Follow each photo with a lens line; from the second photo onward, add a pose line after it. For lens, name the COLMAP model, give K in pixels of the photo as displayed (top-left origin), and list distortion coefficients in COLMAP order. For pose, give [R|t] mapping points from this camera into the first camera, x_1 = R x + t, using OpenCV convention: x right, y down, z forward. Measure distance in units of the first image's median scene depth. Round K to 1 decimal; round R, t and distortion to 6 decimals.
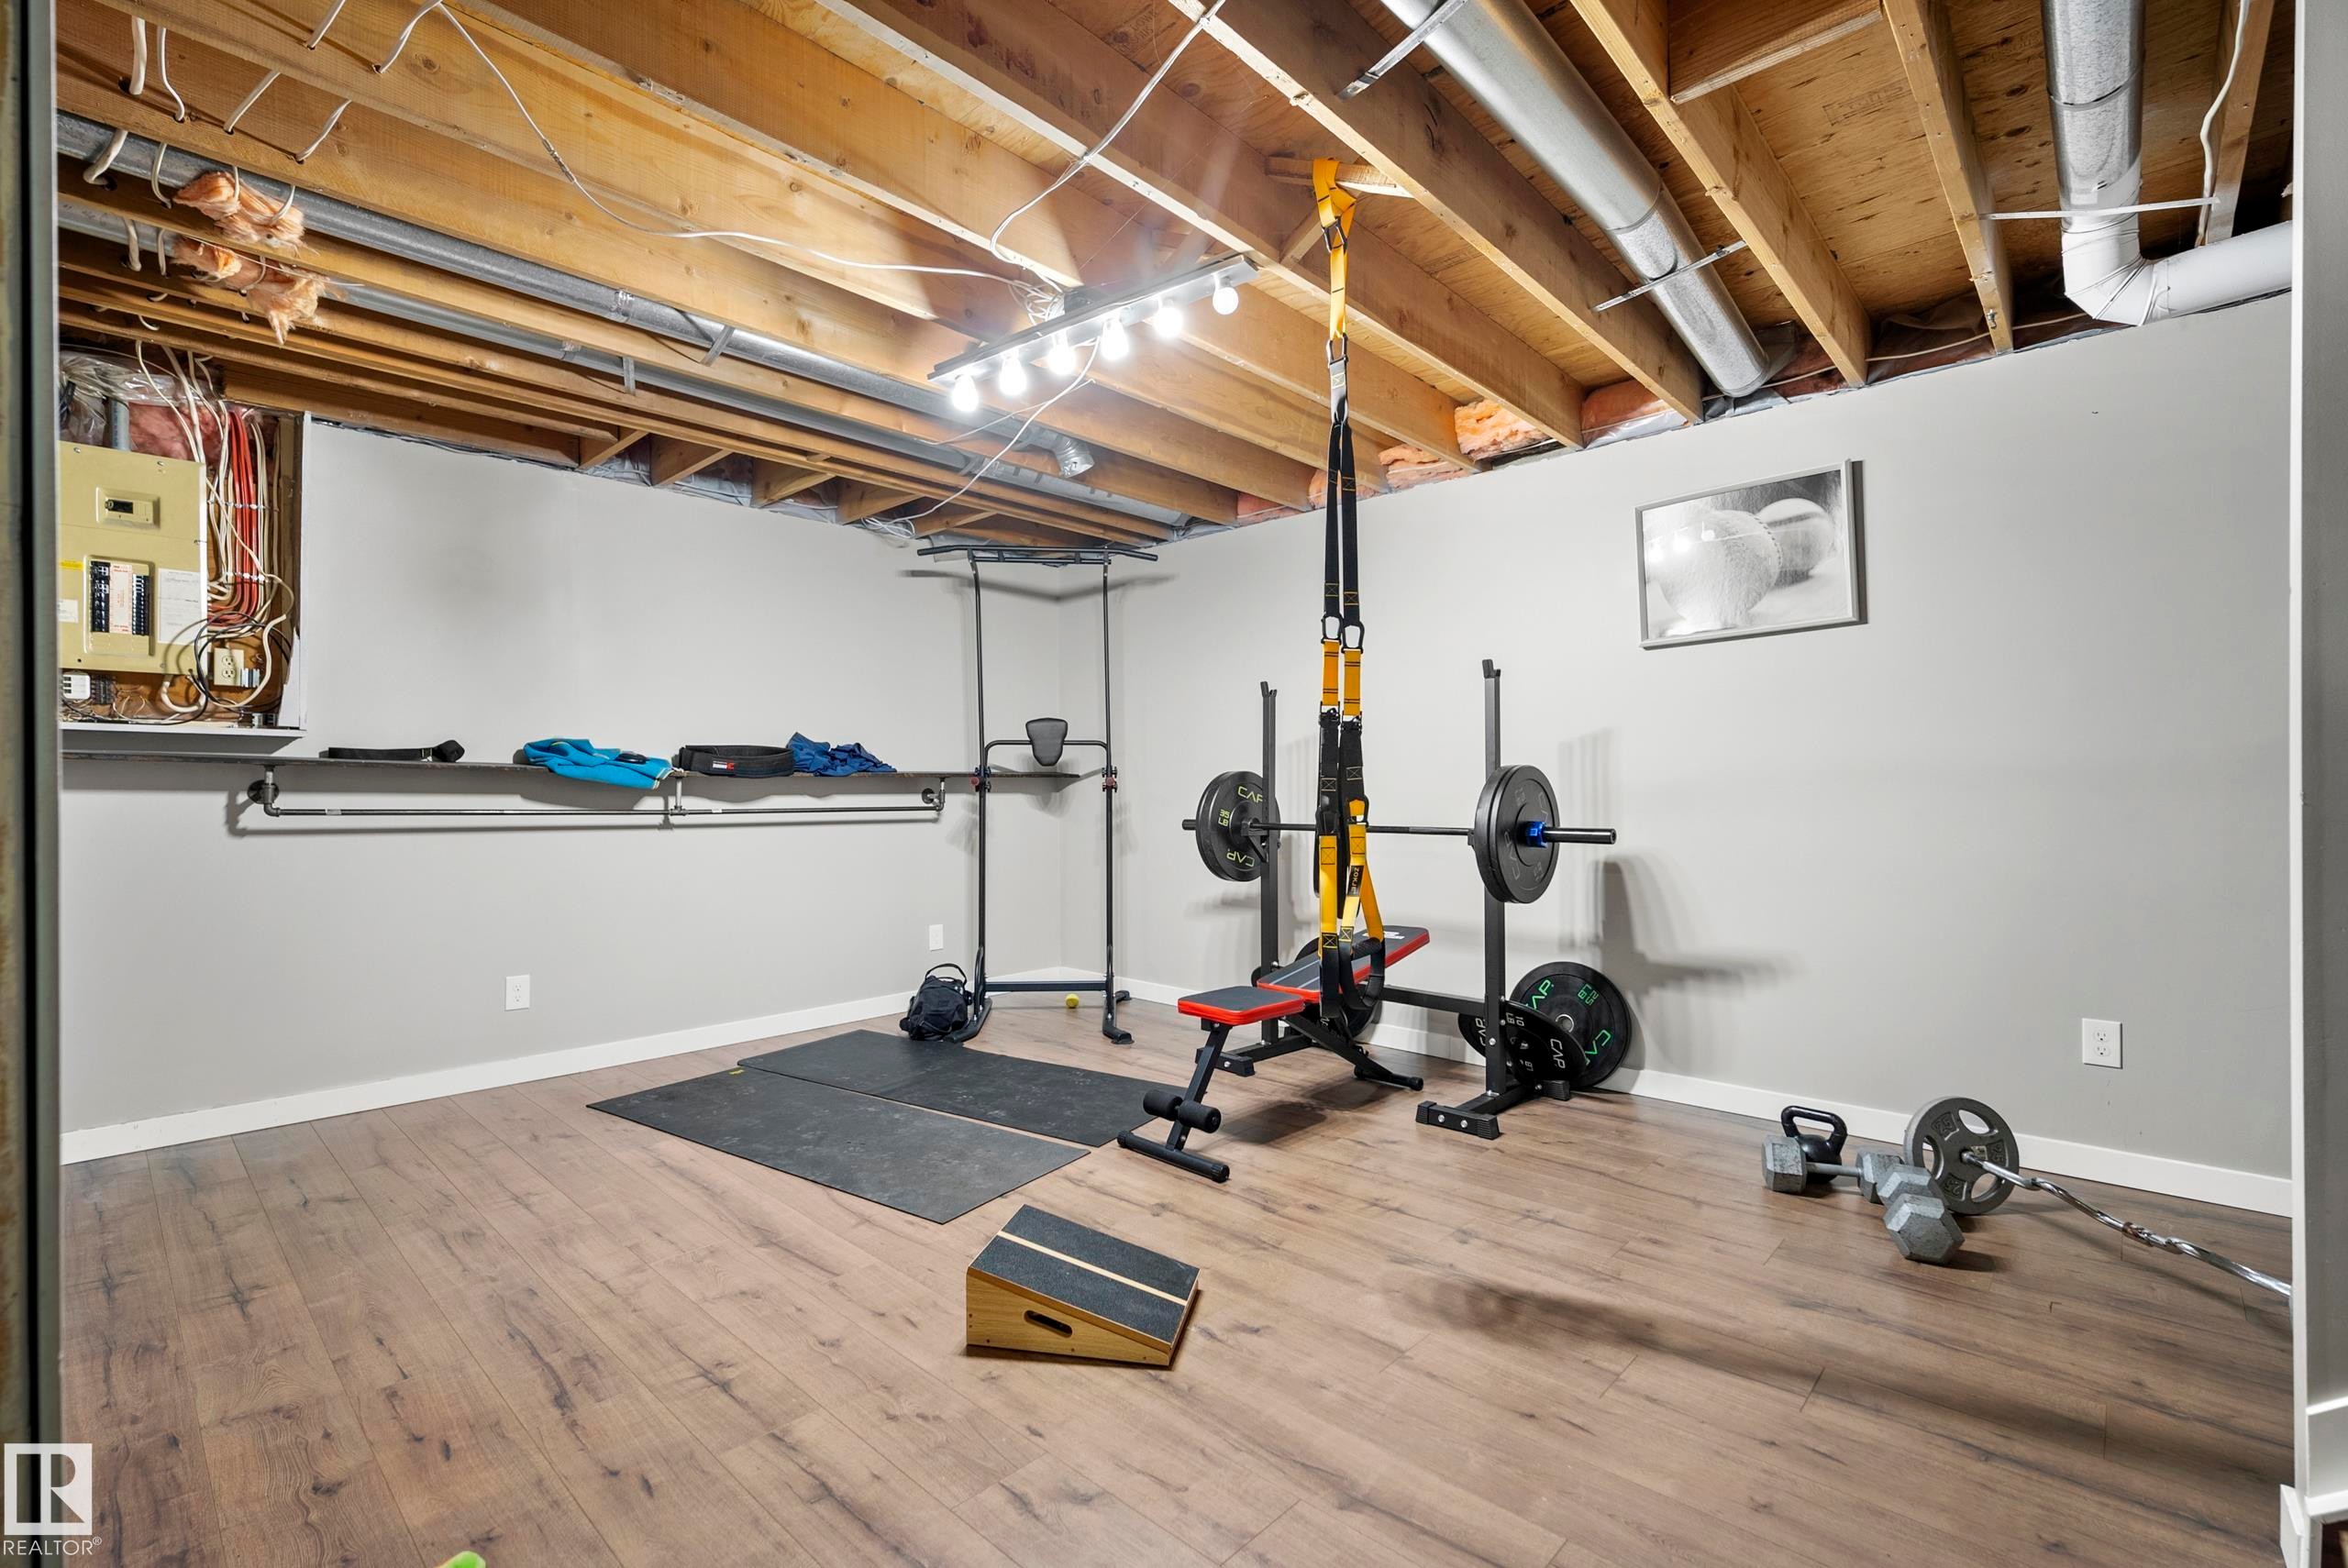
lens RADIAL K [[1038.2, 0, 1168.1], [0, 1038.2, 785.6], [0, 0, 1]] dist [-0.011391, 0.002043]
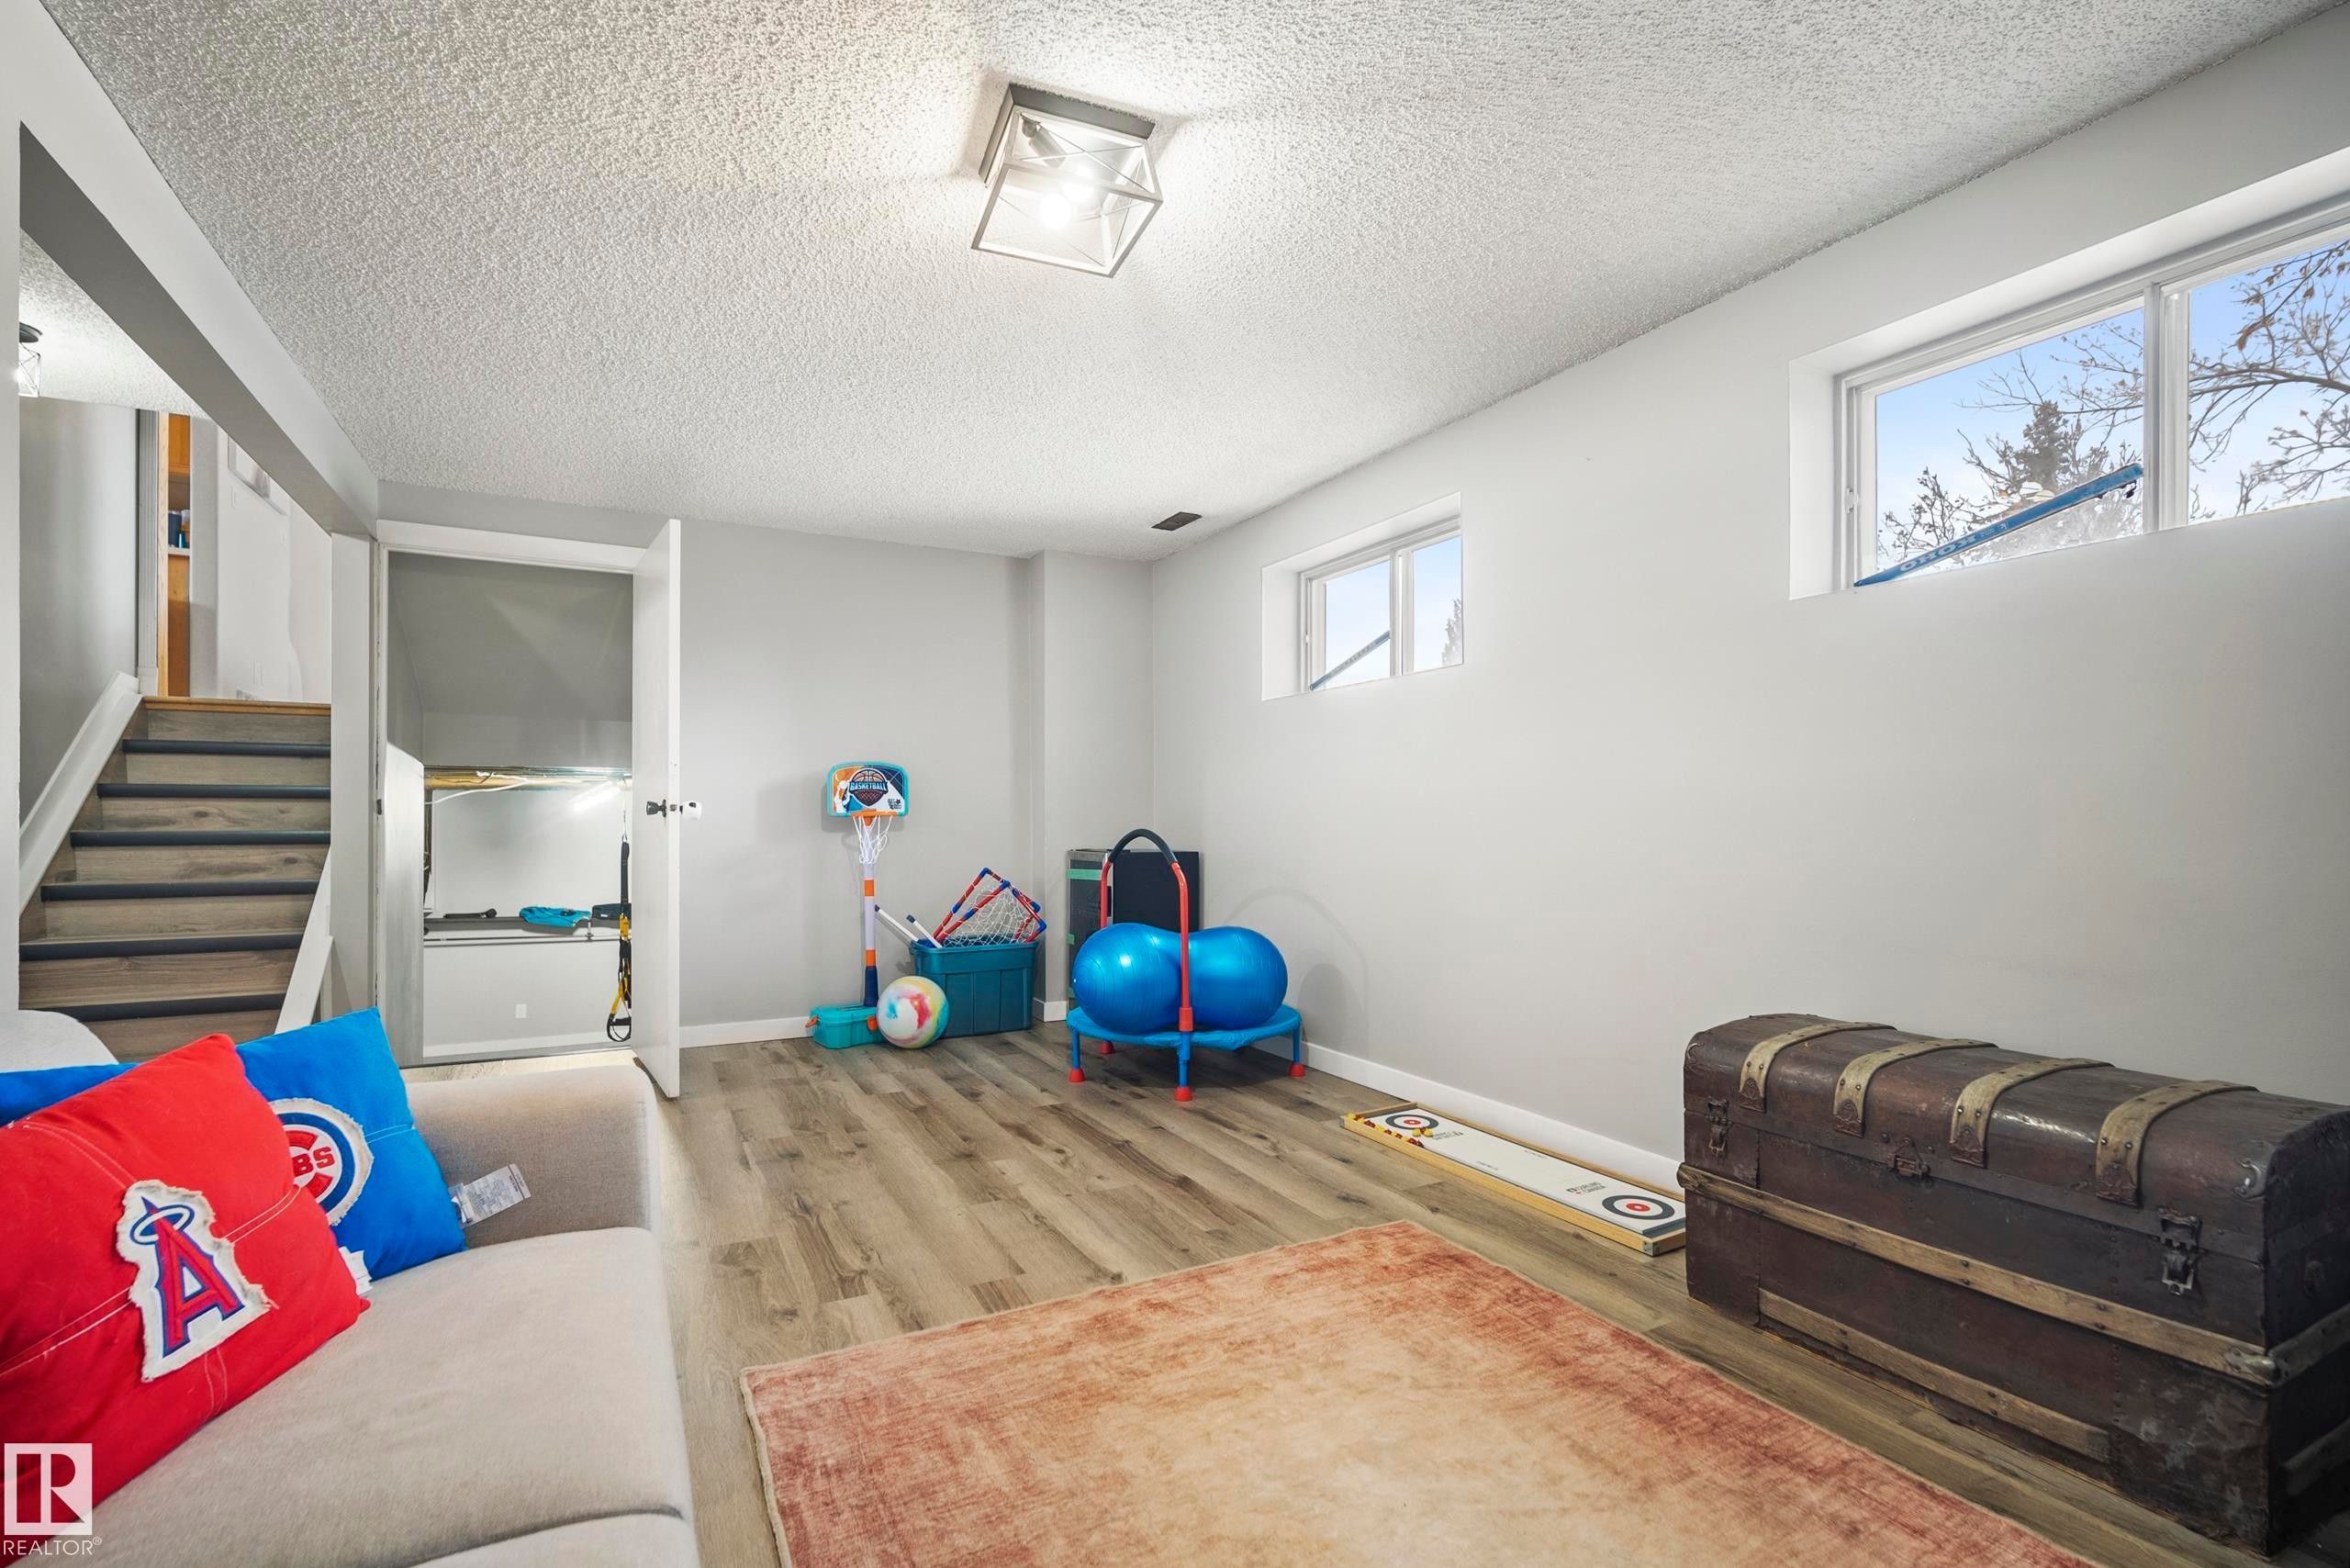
lens RADIAL K [[1039.2, 0, 1171.8], [0, 1039.2, 803.6], [0, 0, 1]] dist [-0.011391, 0.002043]
pose [[0.945006, -0.000768, -0.327052, 1.959010], [-0.002921, 0.999938, -0.010788, -0.323239], [0.327040, 0.011150, 0.944945, -0.963318]]
